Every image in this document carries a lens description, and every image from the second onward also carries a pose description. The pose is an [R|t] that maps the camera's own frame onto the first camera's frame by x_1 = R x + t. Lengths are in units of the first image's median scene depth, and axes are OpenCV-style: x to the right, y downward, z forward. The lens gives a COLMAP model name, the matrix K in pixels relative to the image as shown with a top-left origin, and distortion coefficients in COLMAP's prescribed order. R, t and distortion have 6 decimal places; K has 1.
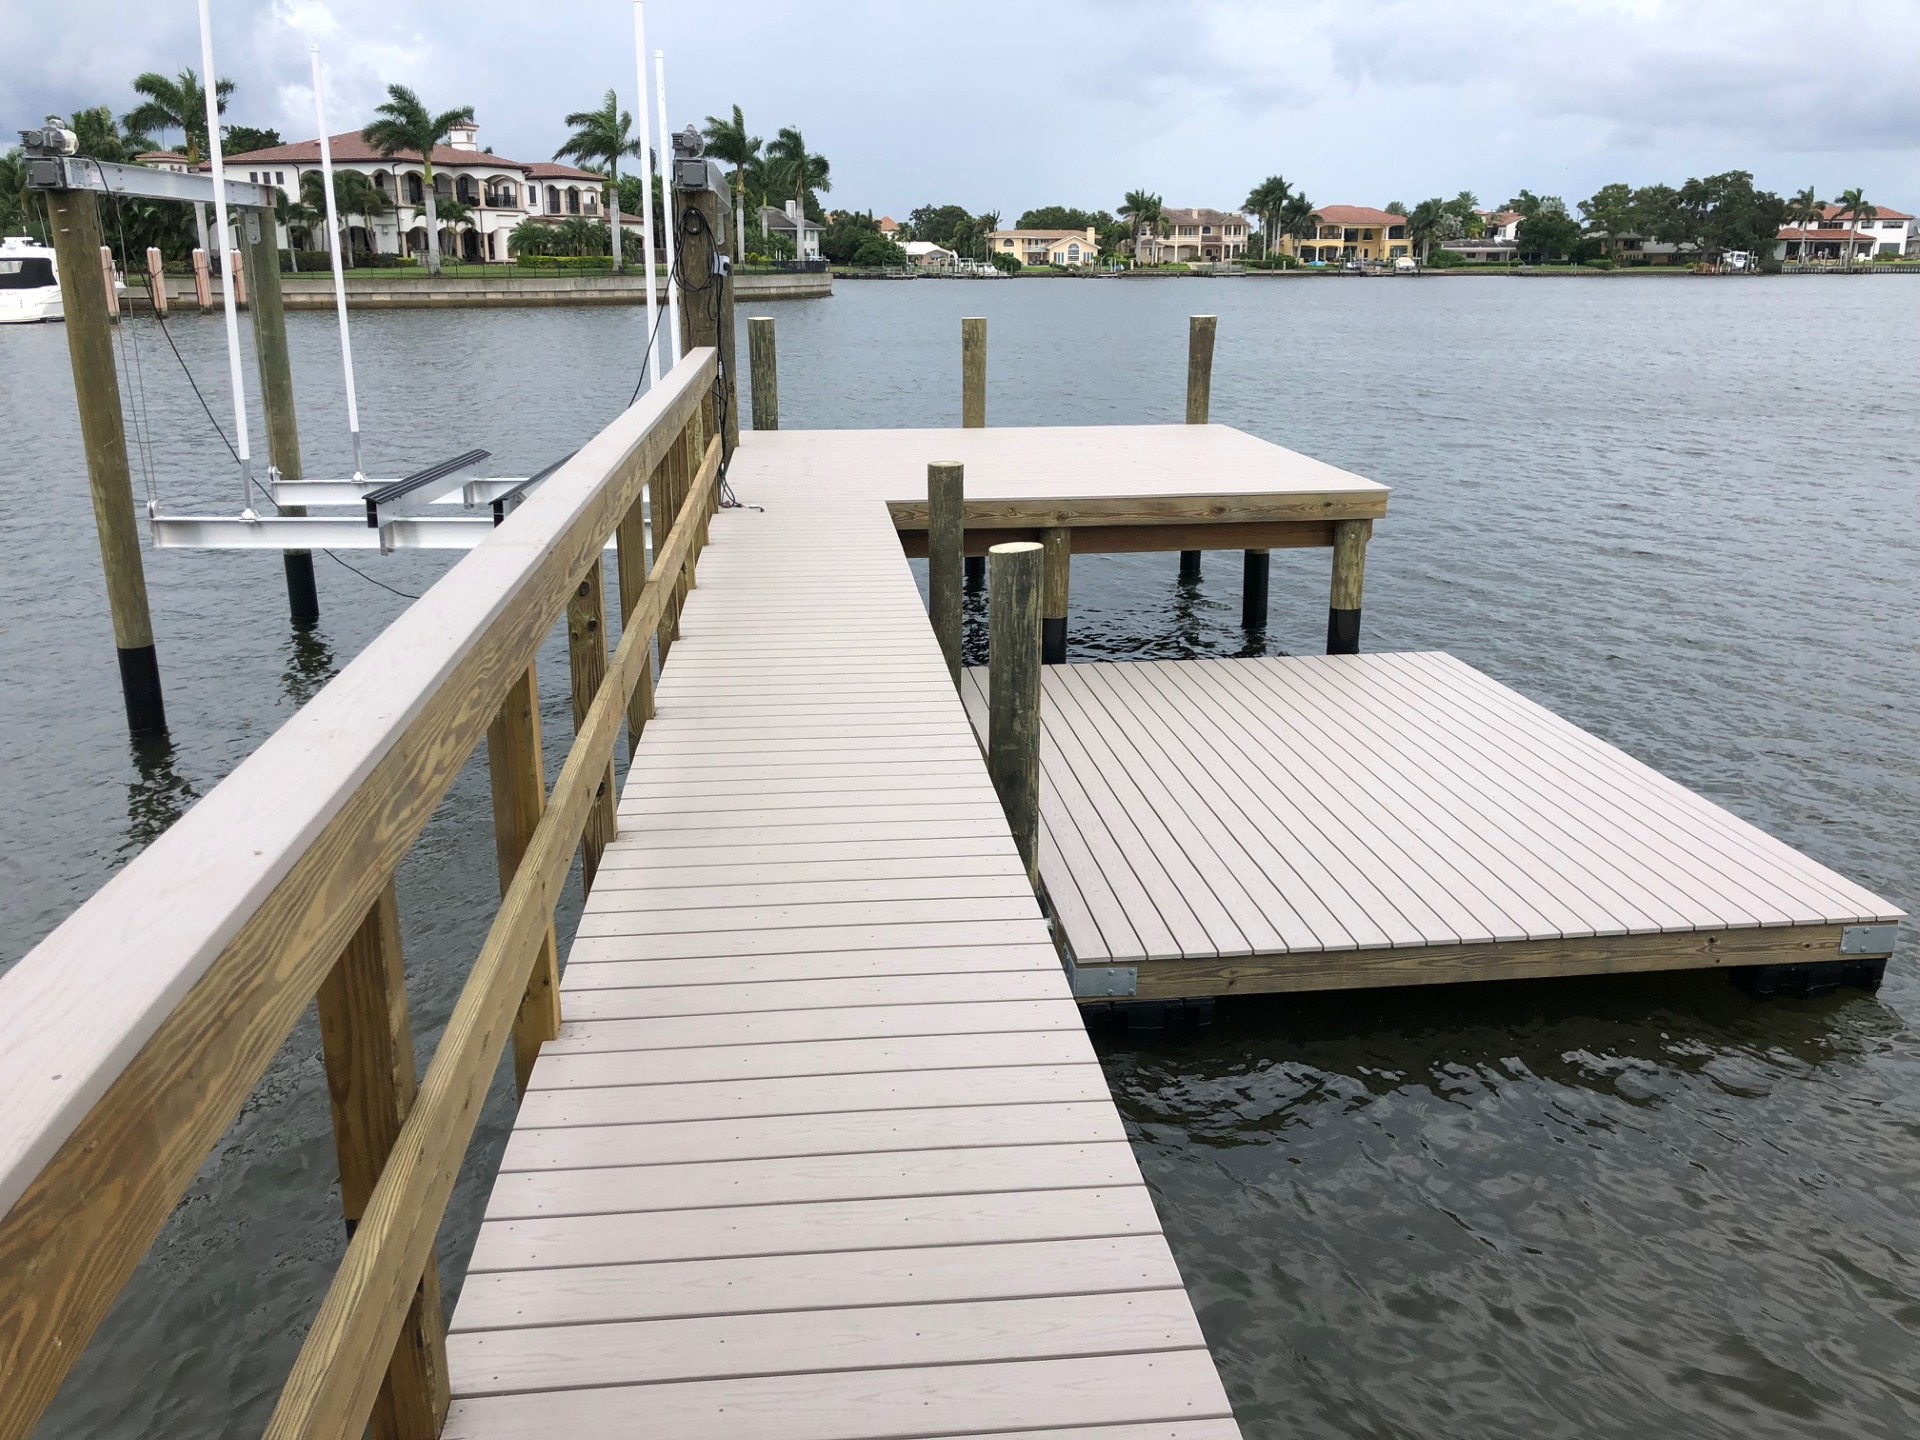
lens RADIAL K [[1518.6, 0, 960.8], [0, 1518.6, 722.6], [0, 0, 1]] dist [0.012715, -0.003218]
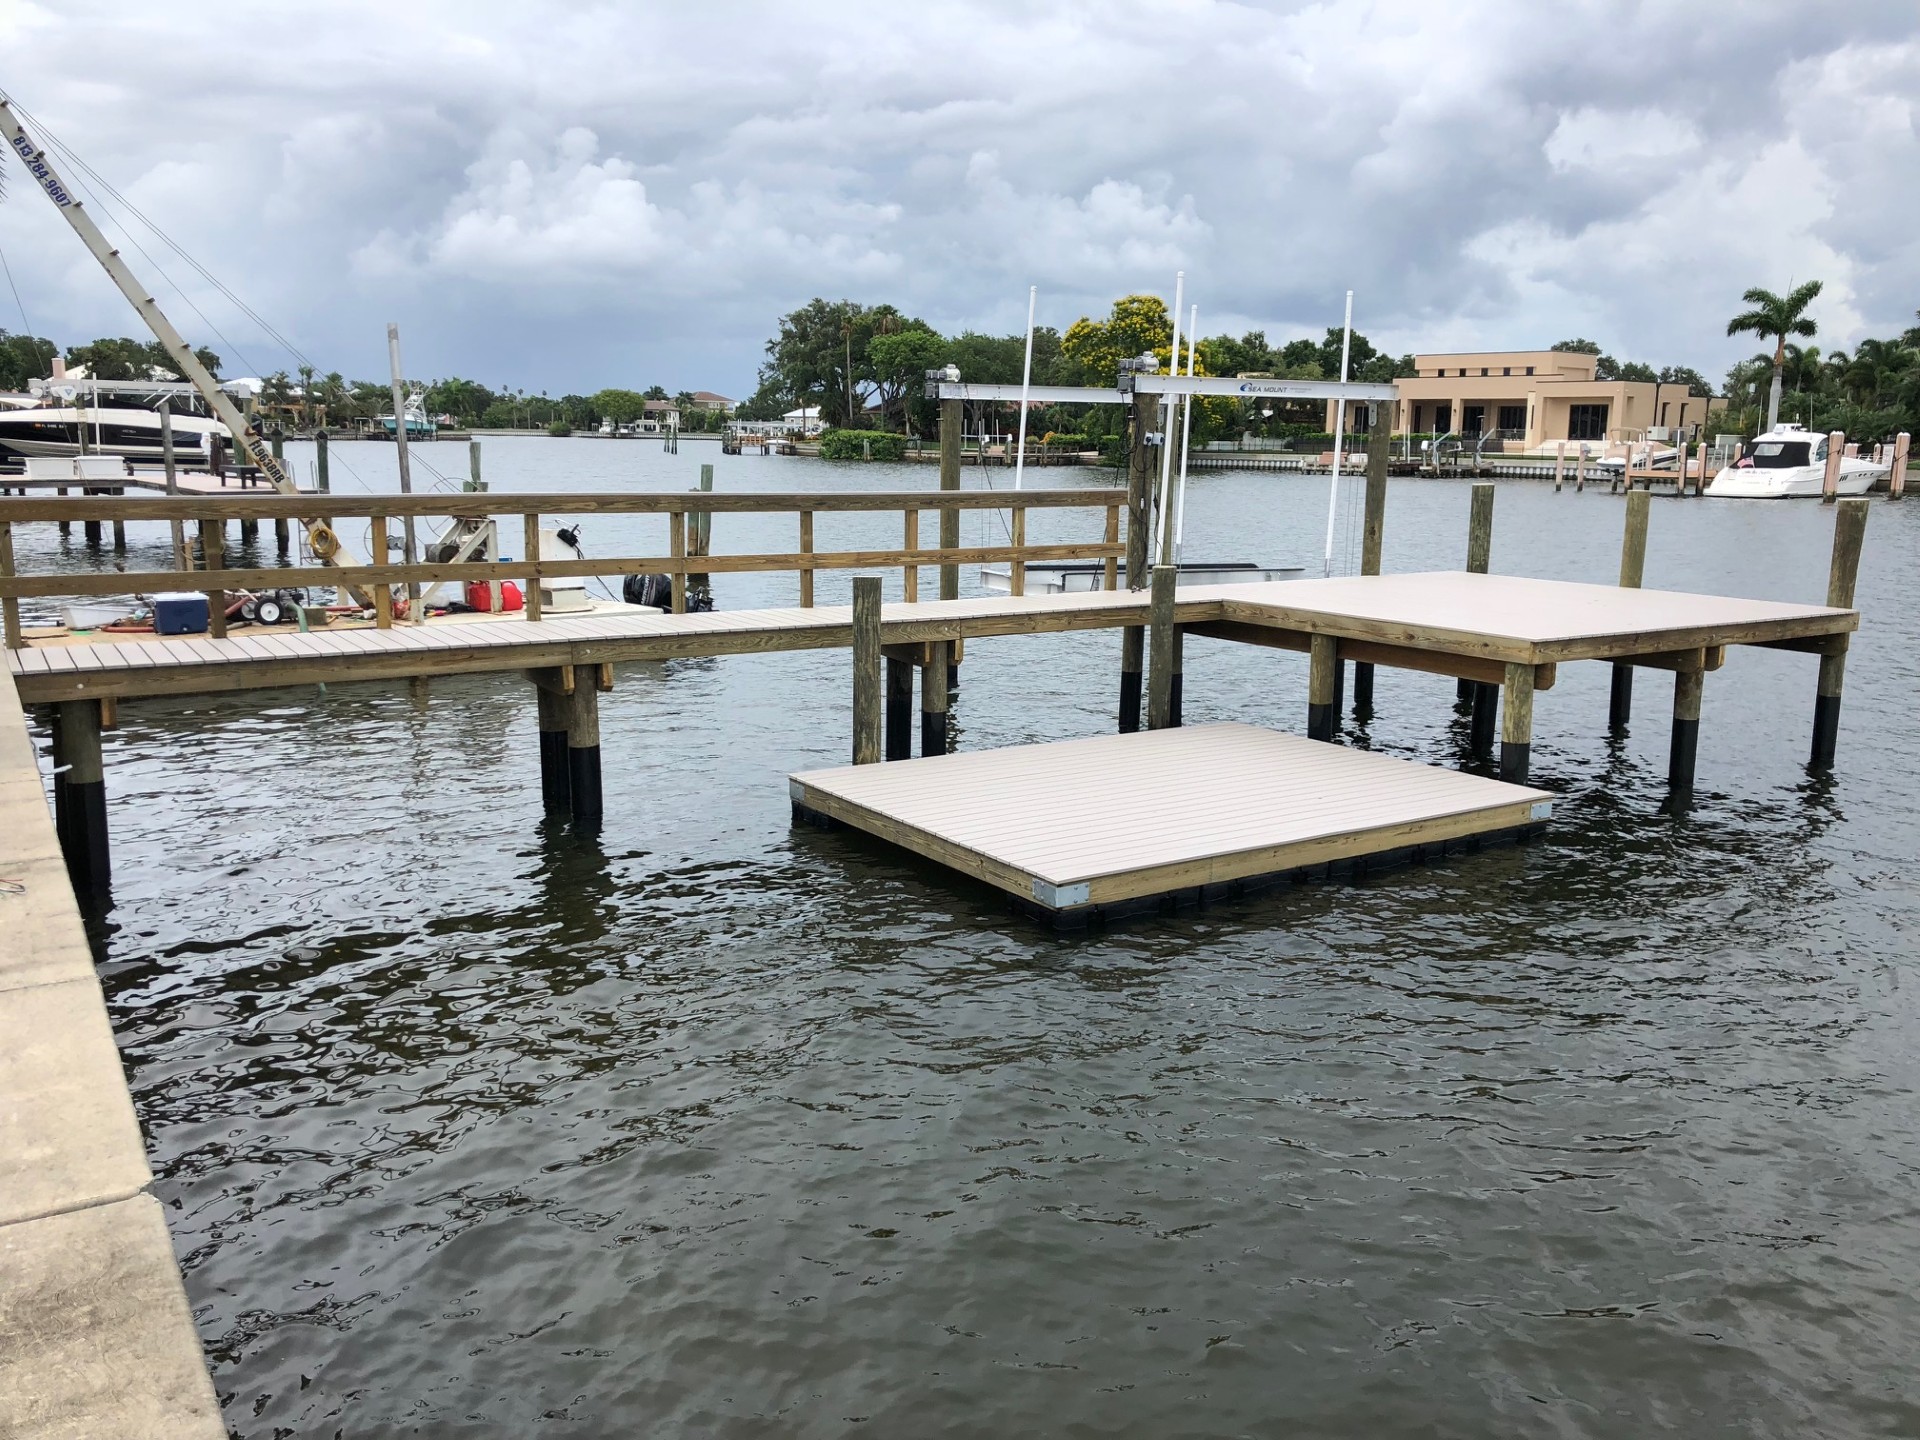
lens RADIAL K [[1518.6, 0, 963.3], [0, 1518.6, 717.9], [0, 0, 1]] dist [0.012715, -0.003218]
pose [[0.439563, 0.169438, -0.882086, 1.032823], [-0.271592, 0.961150, 0.049284, -0.038434], [0.856167, 0.217904, 0.468504, 0.133143]]
